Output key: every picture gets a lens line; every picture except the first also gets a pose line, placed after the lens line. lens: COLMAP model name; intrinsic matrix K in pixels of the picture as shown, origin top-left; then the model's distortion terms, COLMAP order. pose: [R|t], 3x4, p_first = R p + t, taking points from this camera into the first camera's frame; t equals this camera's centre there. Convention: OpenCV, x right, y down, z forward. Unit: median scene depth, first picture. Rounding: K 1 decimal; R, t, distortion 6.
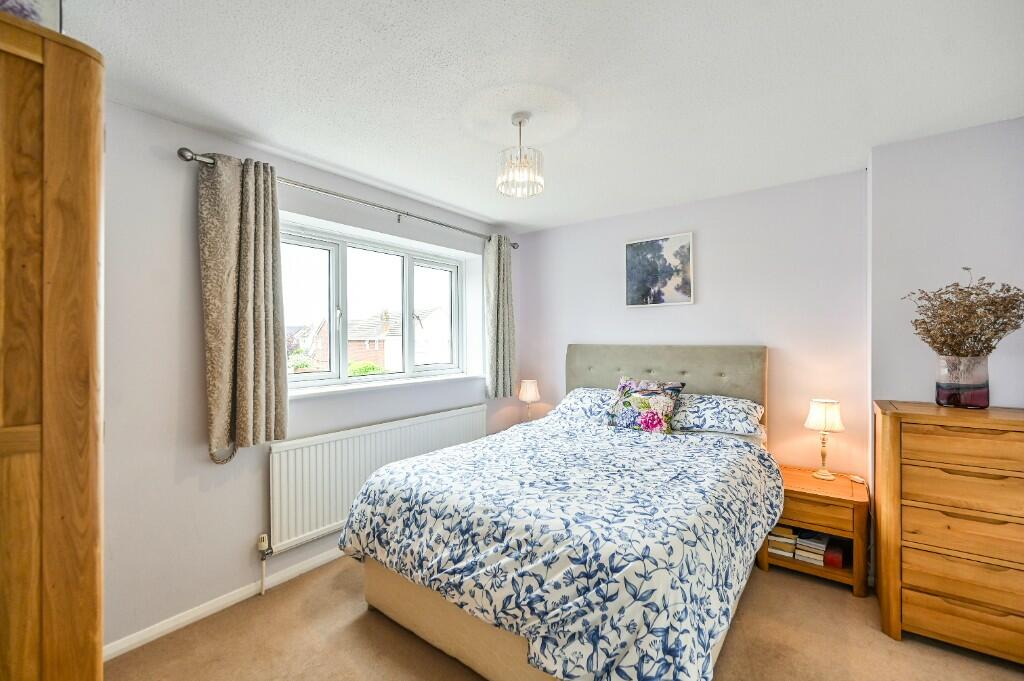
lens RADIAL K [[435.5, 0, 533.8], [0, 435.5, 339.4], [0, 0, 1]] dist [-0.000200, 0.000098]
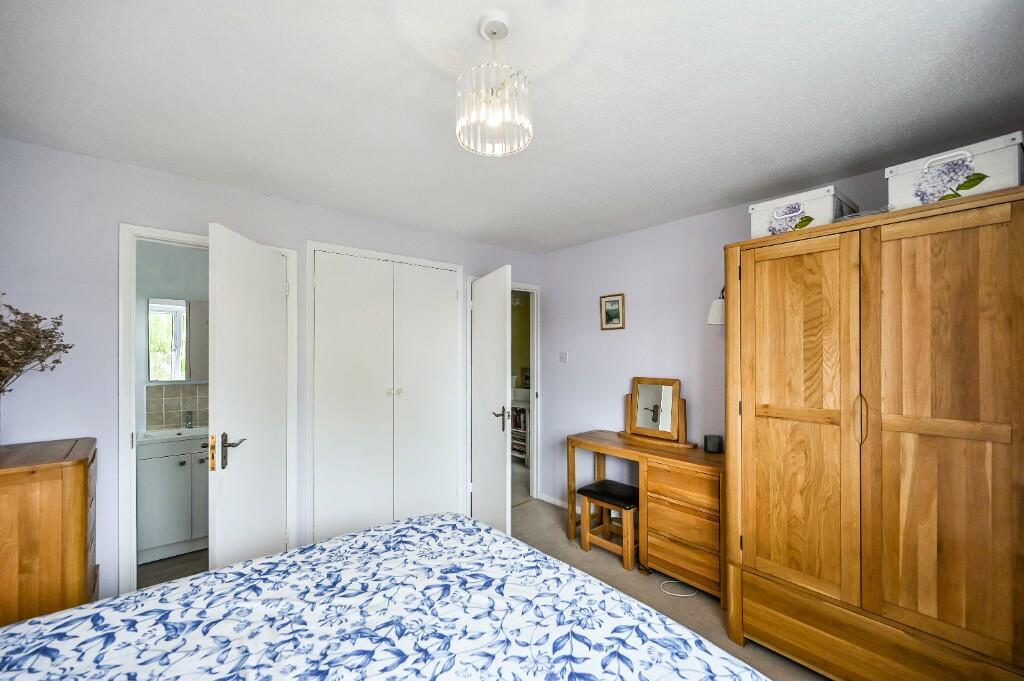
lens RADIAL K [[406.6, 0, 504.2], [0, 406.6, 351.5], [0, 0, 1]] dist [-0.000028, 0.000060]
pose [[-0.961312, 0.007386, 0.275363, -0.148471], [0.007482, 0.999972, -0.000704, -0.028104], [-0.275361, 0.001384, -0.961340, 1.127935]]
